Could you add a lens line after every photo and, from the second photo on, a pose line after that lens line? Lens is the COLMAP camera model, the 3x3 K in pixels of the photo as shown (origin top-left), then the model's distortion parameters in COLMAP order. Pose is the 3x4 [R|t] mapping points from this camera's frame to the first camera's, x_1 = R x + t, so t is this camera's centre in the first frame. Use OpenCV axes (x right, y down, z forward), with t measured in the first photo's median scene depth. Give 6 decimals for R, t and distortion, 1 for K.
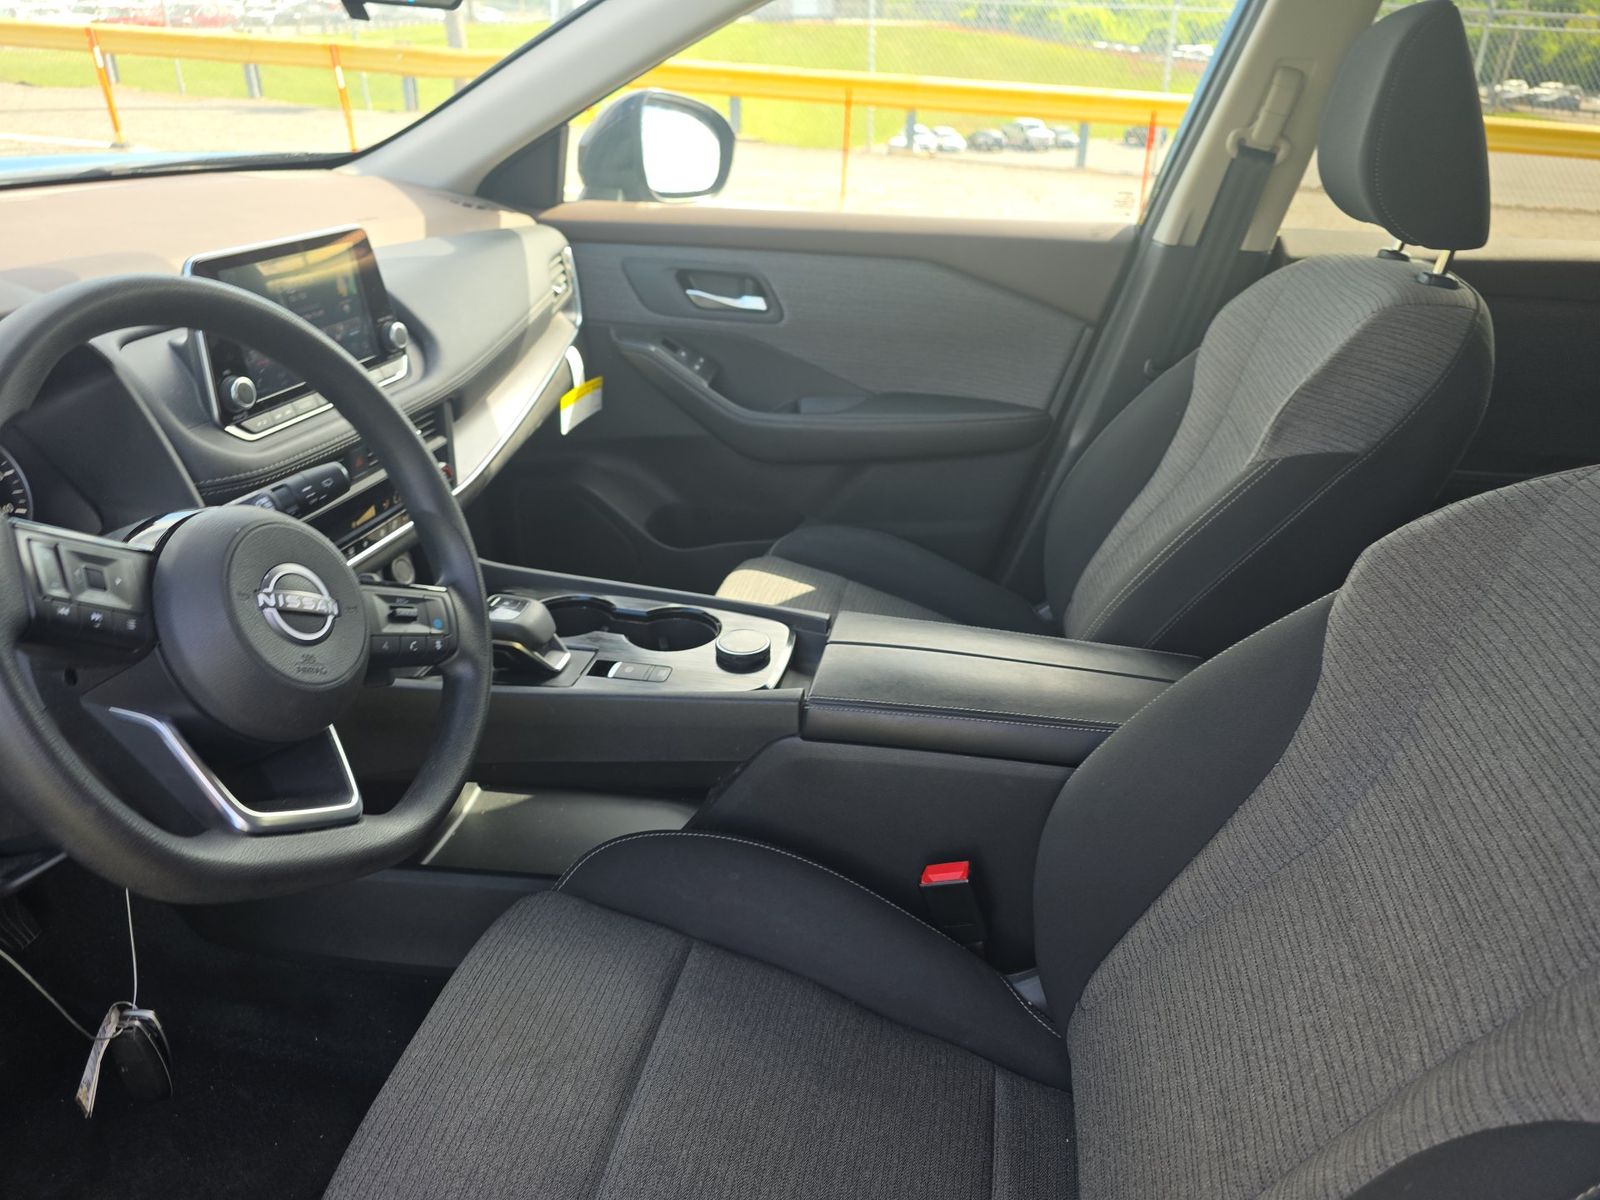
lens RADIAL K [[1092.0, 0, 800.0], [0, 1092.0, 600.0], [0, 0, 1]] dist [0.033658, -0.048835]
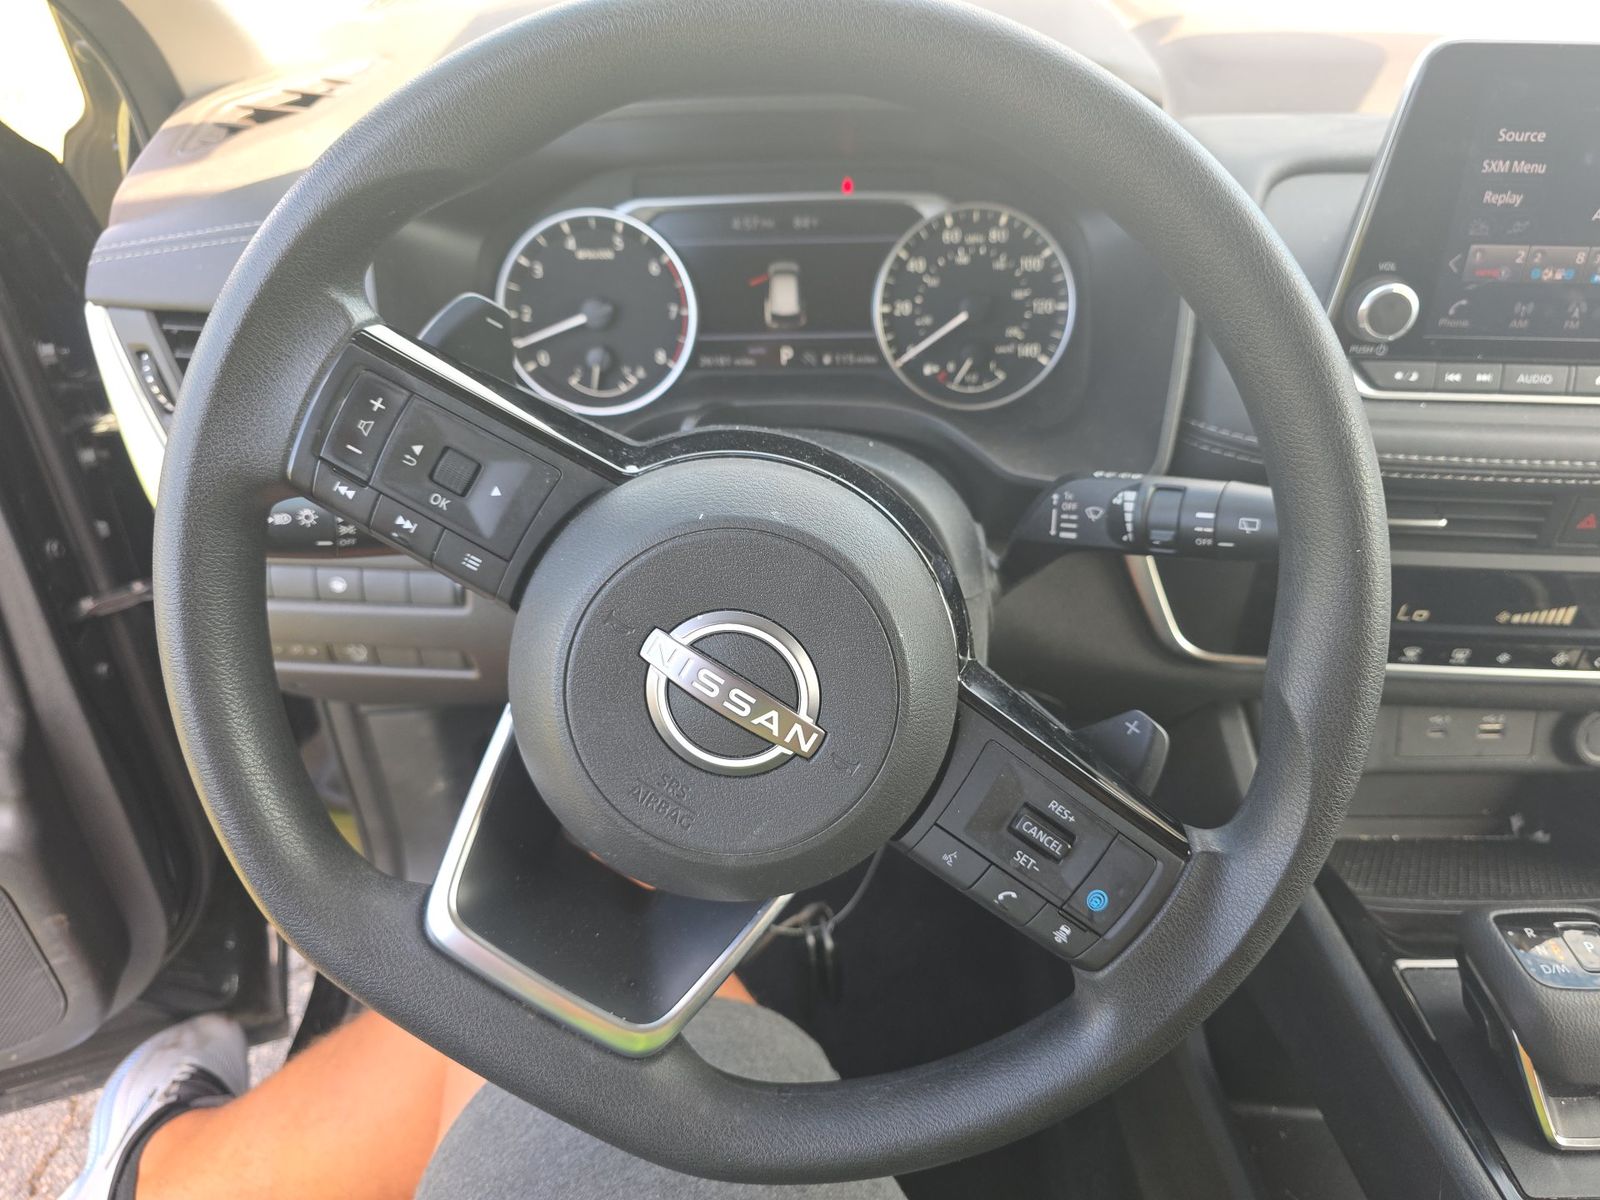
lens RADIAL K [[1092.0, 0, 800.0], [0, 1092.0, 600.0], [0, 0, 1]] dist [0.033658, -0.048835]
pose [[0.171672, 0.525193, -0.833487, -0.029697], [-0.413012, 0.806476, 0.423106, -0.152981], [0.894399, 0.271605, 0.355361, 0.491974]]
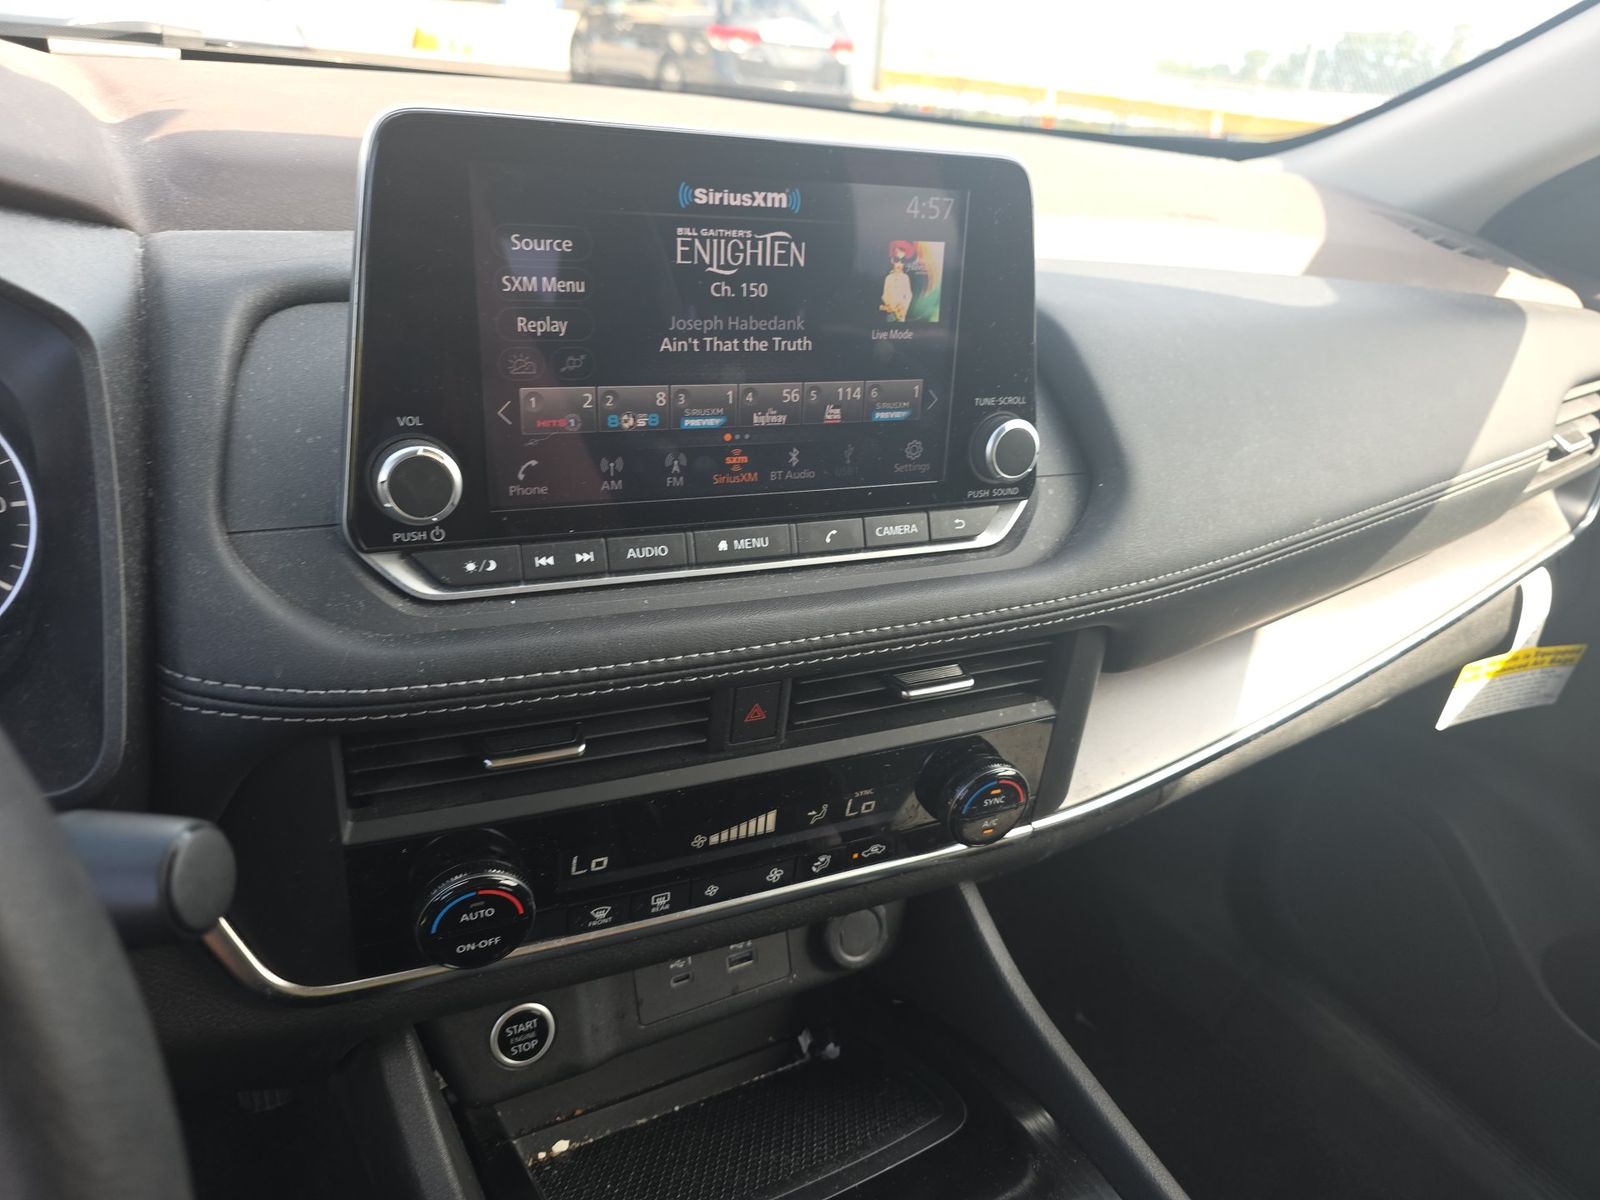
lens RADIAL K [[1121.7, 0, 800.7], [0, 1121.7, 641.2], [0, 0, 1]] dist [-0.004381, -0.003104]
pose [[0.641681, 0.363862, -0.675167, -0.116685], [-0.397864, 0.910513, 0.112564, -0.194643], [0.655706, 0.196394, 0.729026, 0.674403]]
